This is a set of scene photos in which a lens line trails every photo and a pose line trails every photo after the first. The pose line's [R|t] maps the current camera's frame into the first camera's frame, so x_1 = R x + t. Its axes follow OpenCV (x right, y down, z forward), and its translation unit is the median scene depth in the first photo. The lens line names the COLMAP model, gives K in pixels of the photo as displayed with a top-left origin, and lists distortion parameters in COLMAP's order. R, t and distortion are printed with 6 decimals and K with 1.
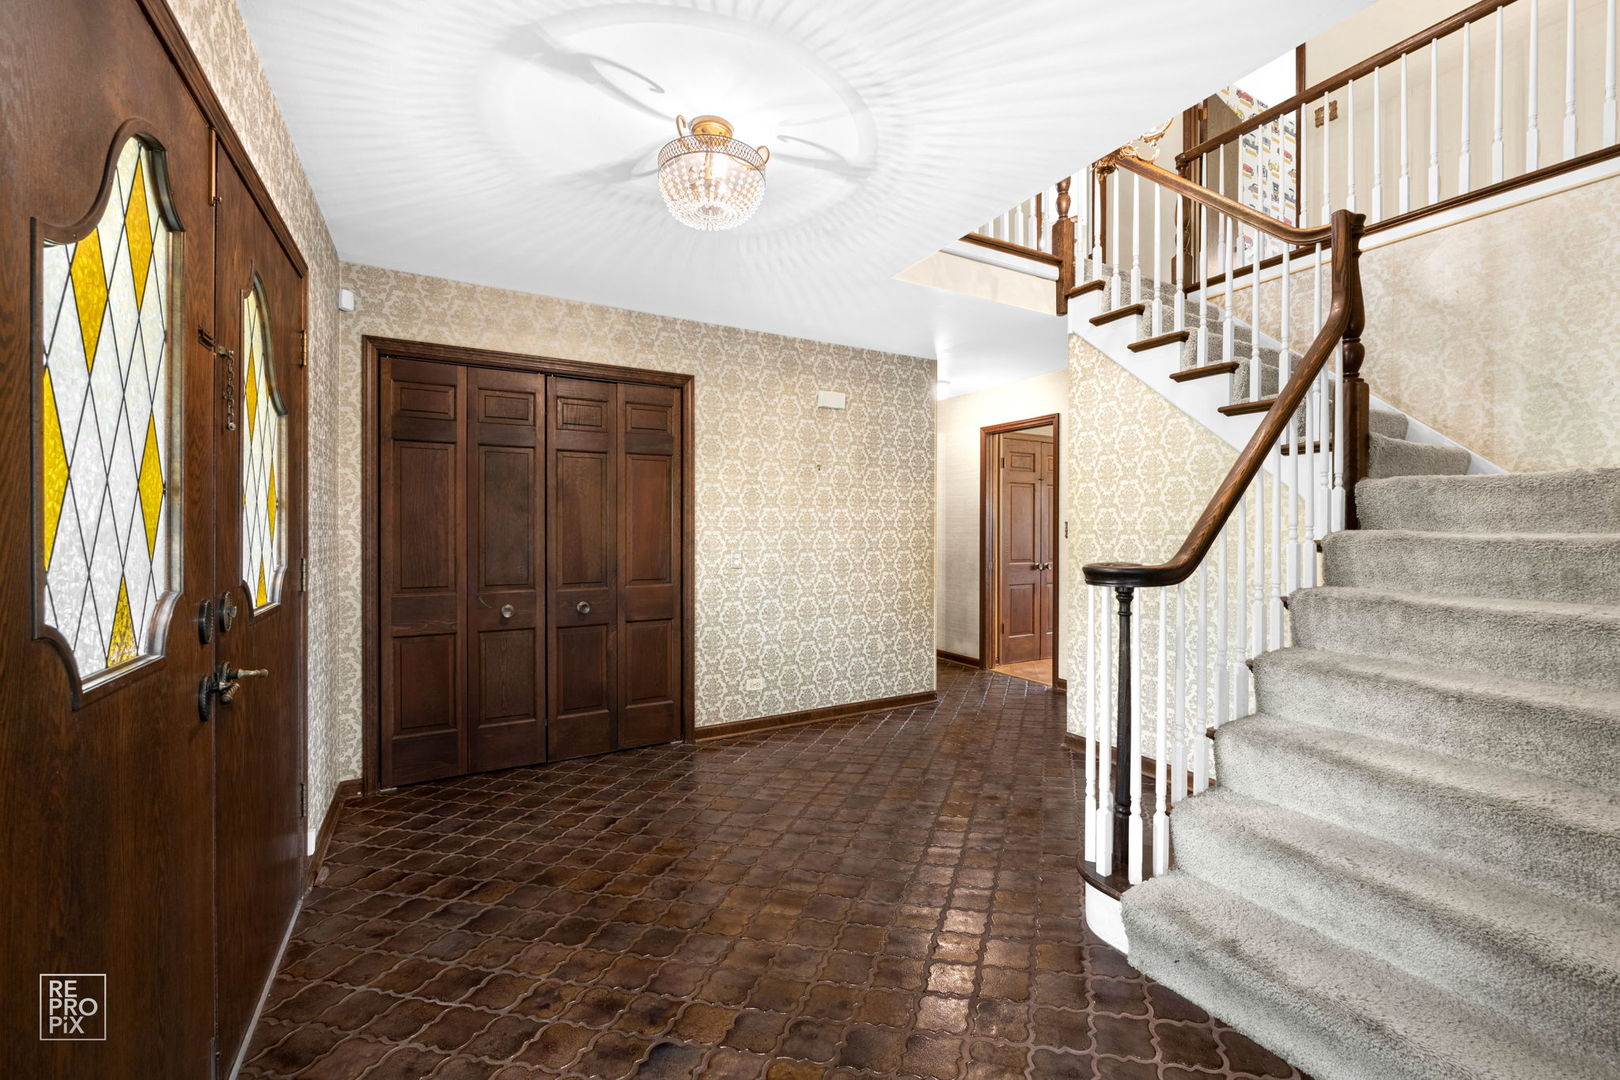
lens RADIAL K [[659.1, 0, 809.4], [0, 659.1, 531.5], [0, 0, 1]] dist [-0.003112, -0.000275]
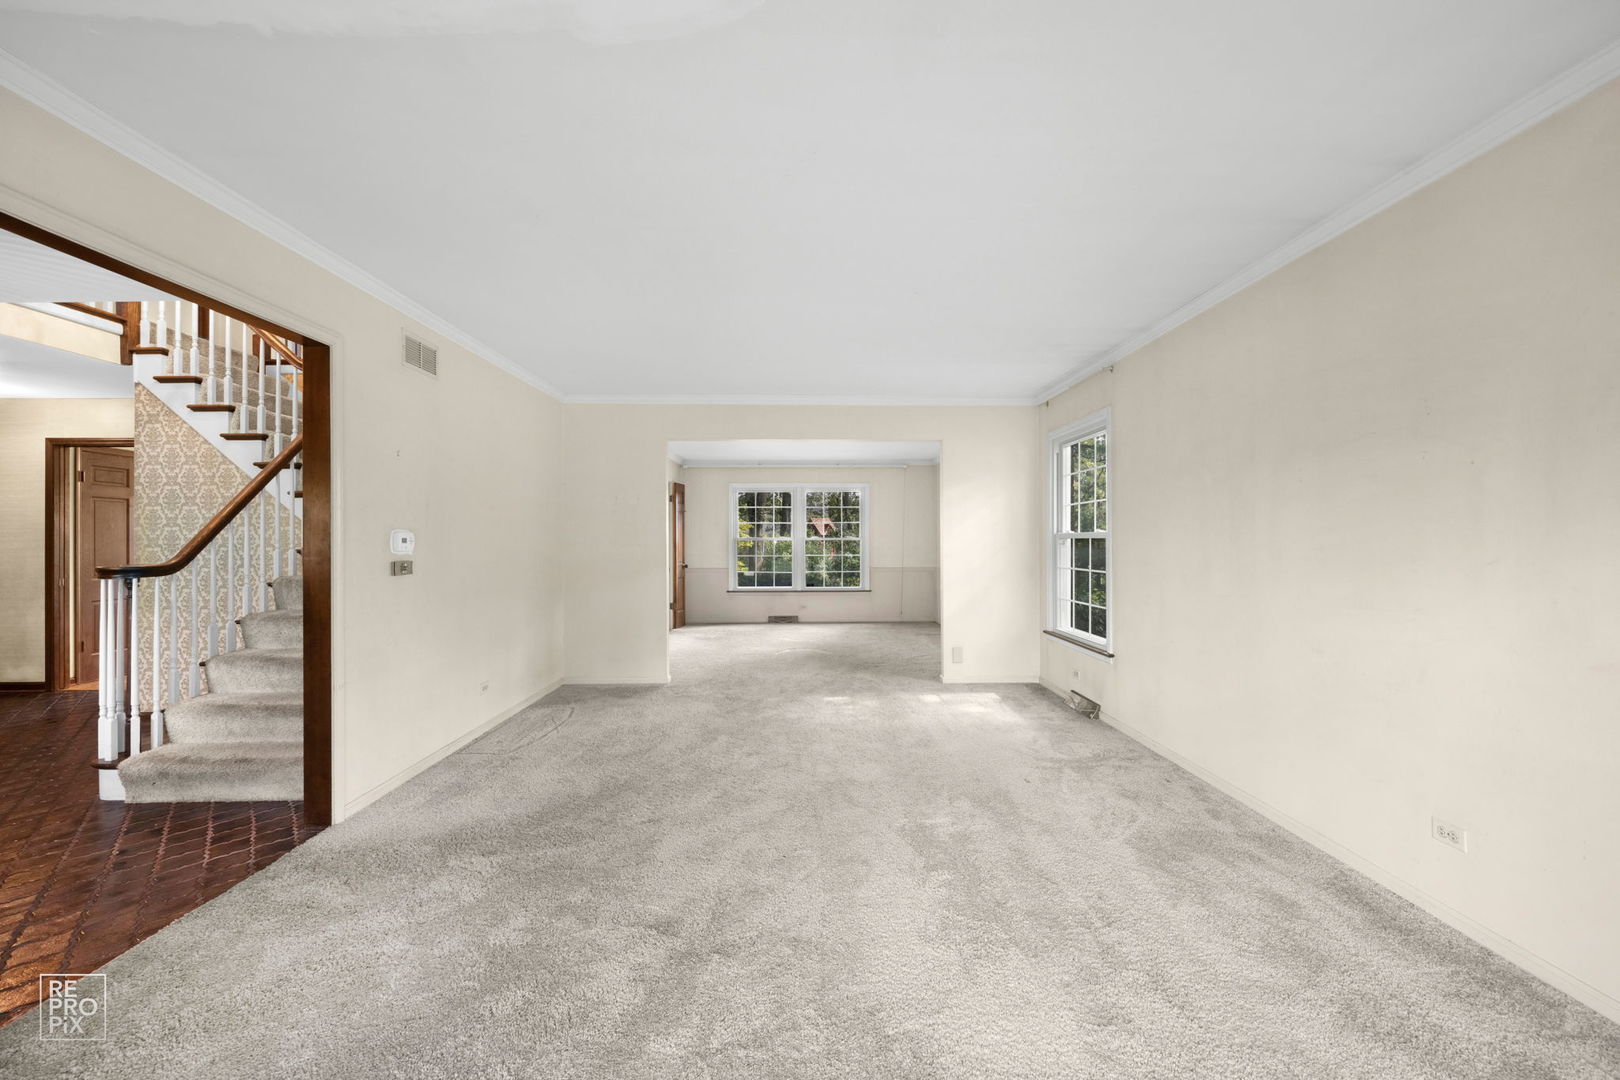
lens RADIAL K [[659.1, 0, 809.1], [0, 659.1, 541.8], [0, 0, 1]] dist [-0.003112, -0.000275]
pose [[0.476919, 0.001185, 0.878947, -0.088328], [0.007613, 0.999956, -0.005479, 0.010532], [-0.878914, 0.009304, 0.476889, -0.779935]]
